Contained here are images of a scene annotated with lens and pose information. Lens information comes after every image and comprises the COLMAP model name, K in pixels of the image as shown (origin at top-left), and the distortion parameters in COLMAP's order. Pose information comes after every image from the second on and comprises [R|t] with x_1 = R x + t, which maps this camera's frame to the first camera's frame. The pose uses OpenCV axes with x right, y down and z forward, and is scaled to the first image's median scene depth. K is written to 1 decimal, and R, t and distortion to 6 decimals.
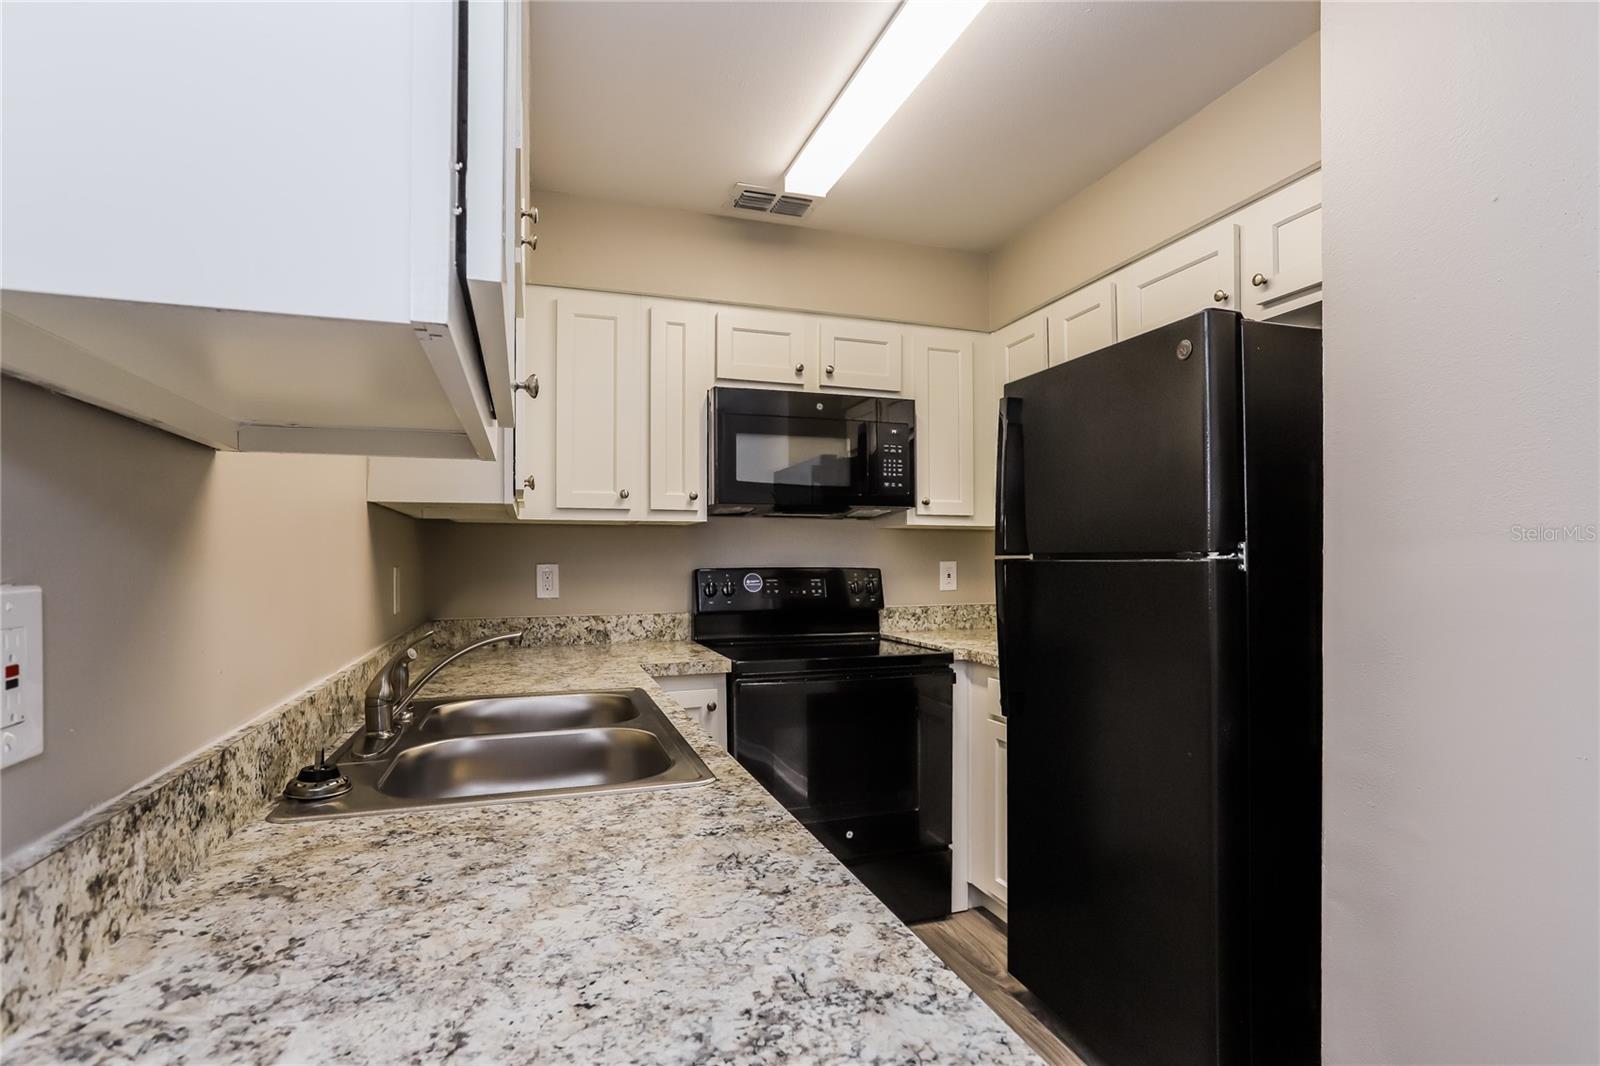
lens RADIAL K [[777.9, 0, 810.8], [0, 777.9, 554.6], [0, 0, 1]] dist [-0.053902, 0.027151]
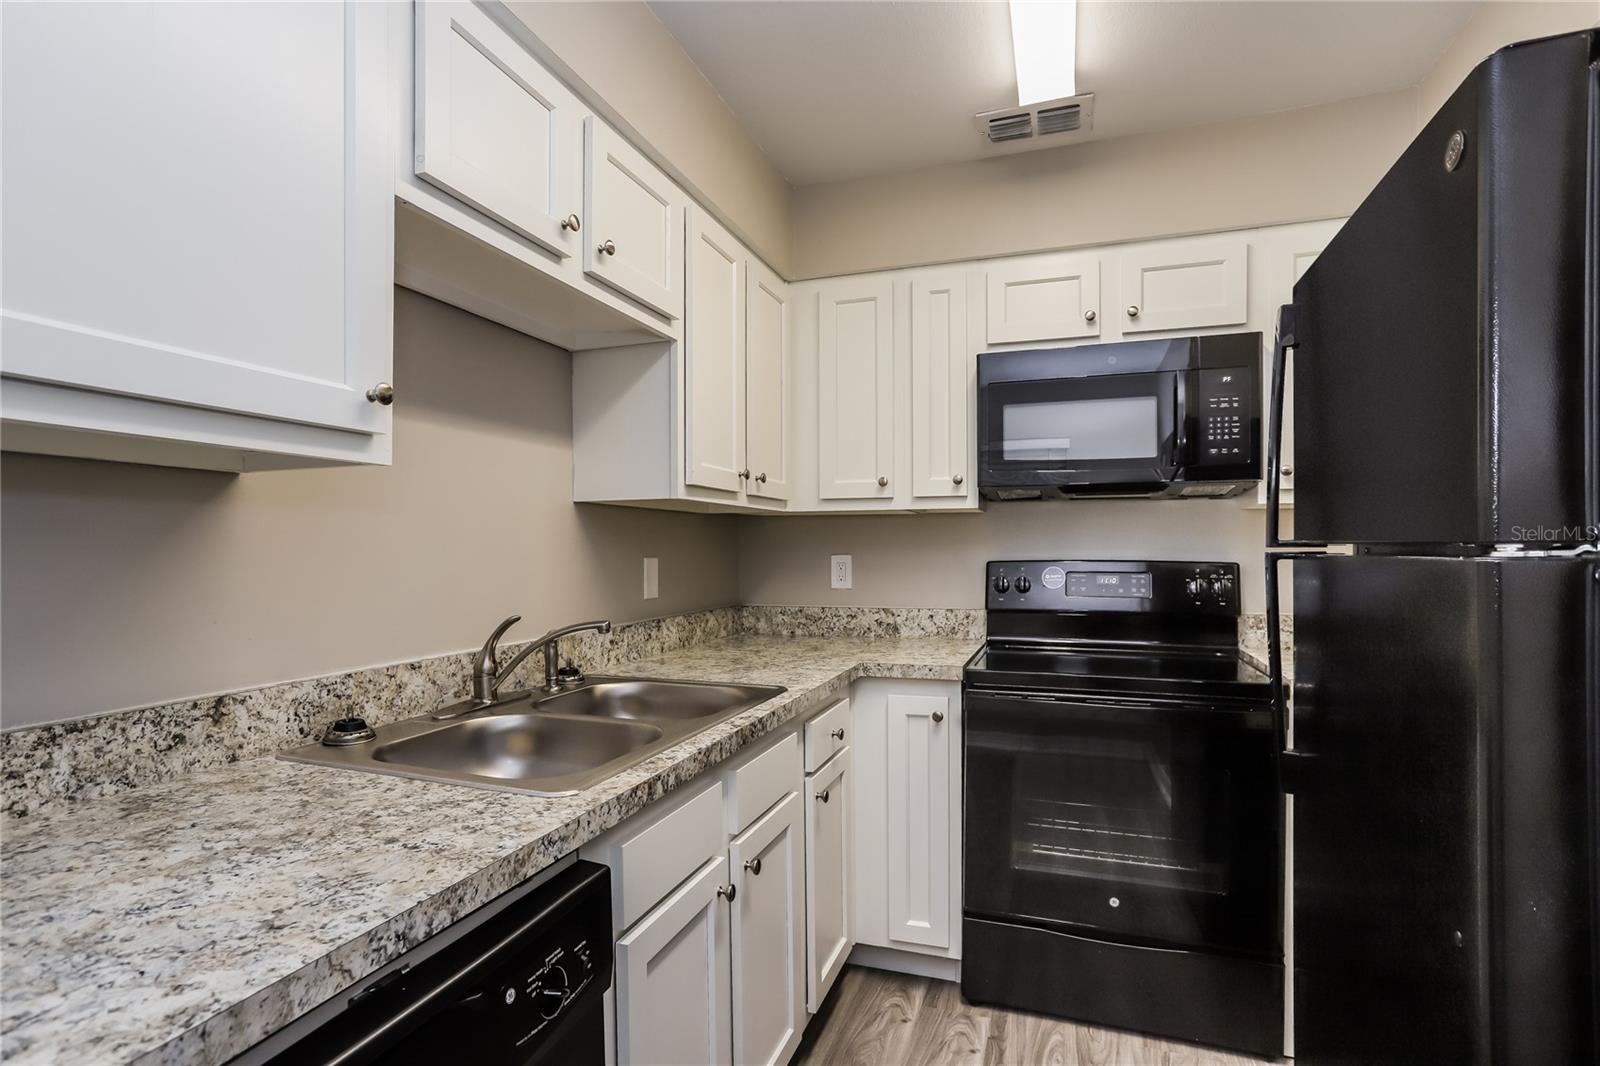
lens RADIAL K [[777.9, 0, 810.8], [0, 777.9, 554.6], [0, 0, 1]] dist [-0.053902, 0.027151]
pose [[0.781072, 0.006273, -0.624409, 0.665372], [0.002960, 0.999901, 0.013749, -0.005319], [0.624434, -0.012587, 0.780977, 0.465690]]
